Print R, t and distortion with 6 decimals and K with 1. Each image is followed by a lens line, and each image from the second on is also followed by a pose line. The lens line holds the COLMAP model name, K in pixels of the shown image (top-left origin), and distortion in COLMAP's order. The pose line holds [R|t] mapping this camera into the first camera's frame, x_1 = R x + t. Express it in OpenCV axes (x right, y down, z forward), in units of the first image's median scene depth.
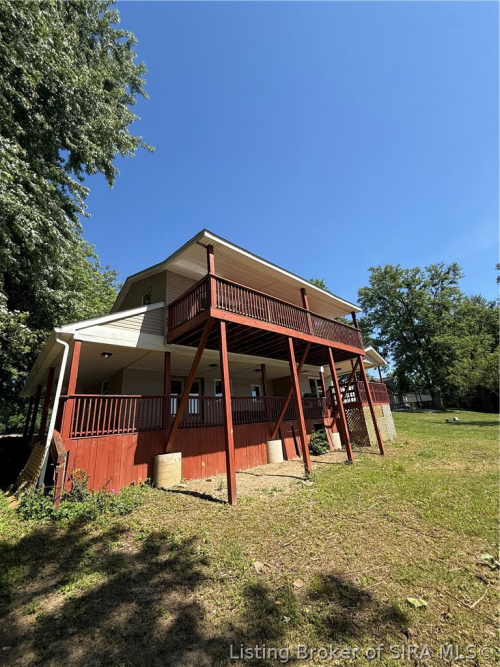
lens RADIAL K [[265.4, 0, 252.7], [0, 265.4, 333.4], [0, 0, 1]] dist [-0.000329, 0.000530]
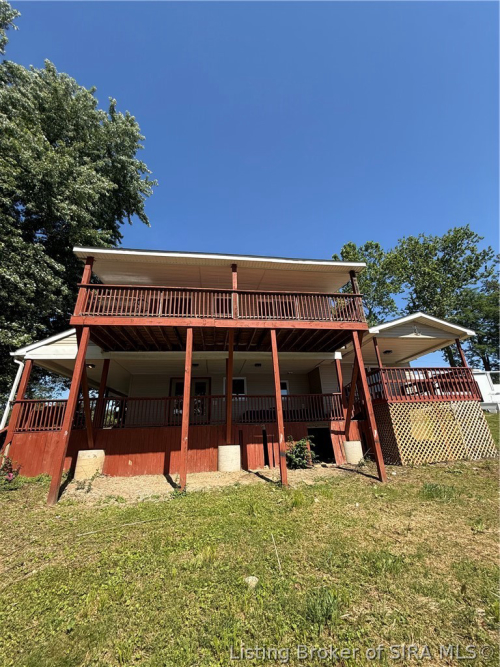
lens RADIAL K [[265.4, 0, 250.5], [0, 265.4, 331.0], [0, 0, 1]] dist [-0.000329, 0.000530]
pose [[0.823153, -0.157322, -0.545590, 0.704407], [0.160110, 0.986171, -0.042800, 0.084726], [0.544779, -0.052124, 0.836958, 0.343975]]
